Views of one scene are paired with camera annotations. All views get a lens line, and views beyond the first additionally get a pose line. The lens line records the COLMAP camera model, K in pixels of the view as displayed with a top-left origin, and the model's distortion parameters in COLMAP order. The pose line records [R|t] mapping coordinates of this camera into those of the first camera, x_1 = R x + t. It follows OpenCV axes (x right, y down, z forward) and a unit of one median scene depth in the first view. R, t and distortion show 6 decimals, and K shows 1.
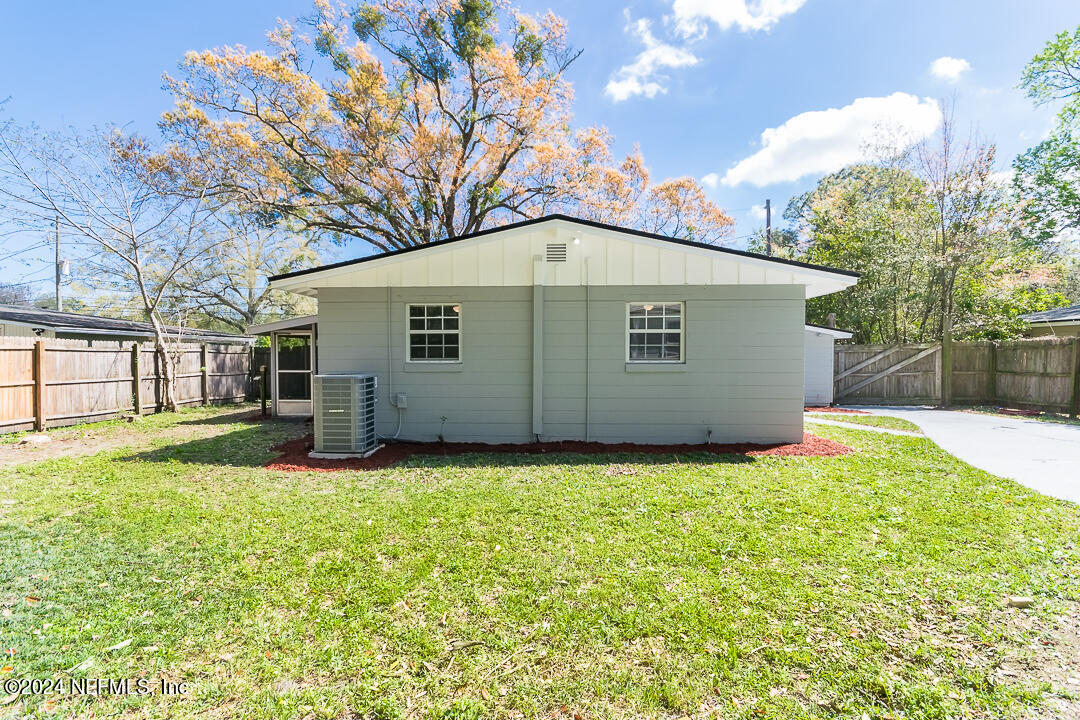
lens RADIAL K [[517.3, 0, 540.0], [0, 517.3, 361.7], [0, 0, 1]] dist [-0.001625, 0.000242]
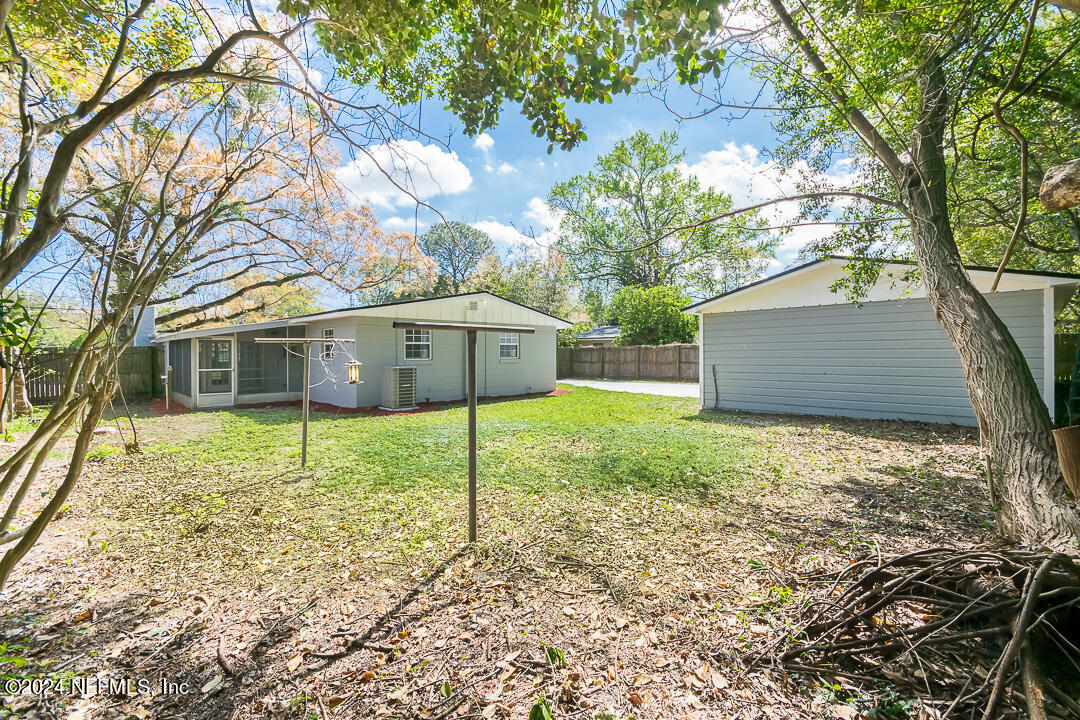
lens RADIAL K [[479.2, 0, 542.3], [0, 479.2, 354.5], [0, 0, 1]] dist [0.003588, -0.000363]
pose [[0.690733, -0.005303, 0.723090, -1.134462], [0.013208, 0.999899, -0.005285, -0.002375], [-0.722989, 0.013201, 0.690733, -0.503964]]
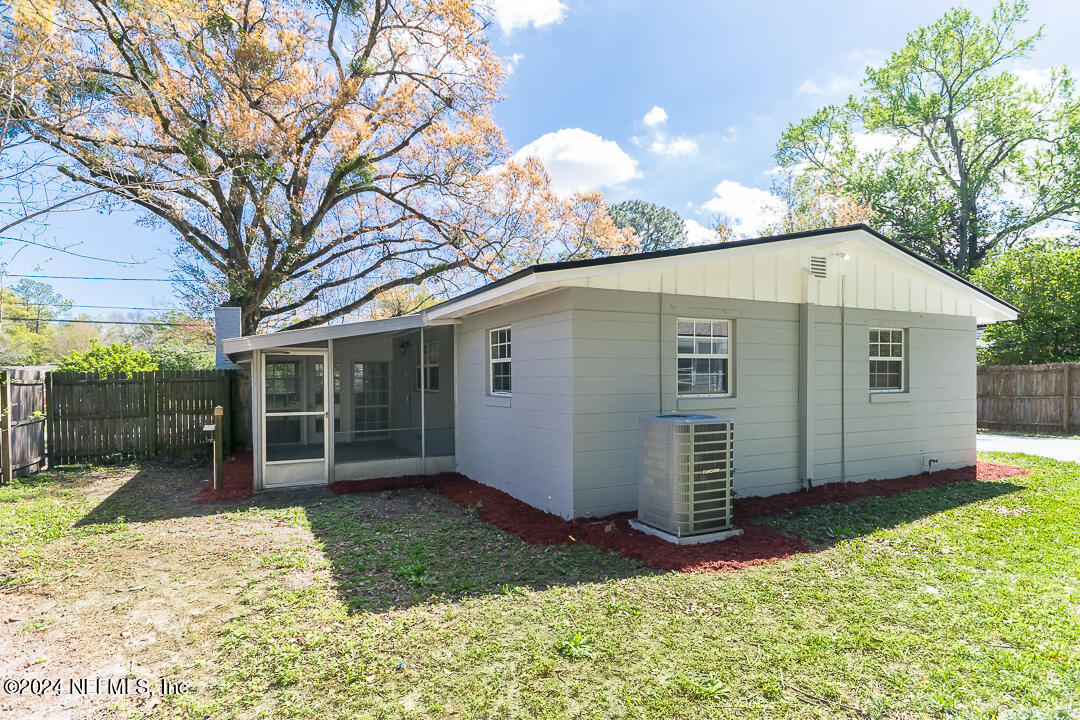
lens RADIAL K [[579.6, 0, 540.5], [0, 579.6, 371.7], [0, 0, 1]] dist [0.005817, 0.000934]
pose [[0.875207, -0.001085, 0.483748, -0.827653], [0.012913, 0.999694, -0.021121, -0.020354], [-0.483577, 0.024732, 0.874952, 0.369177]]
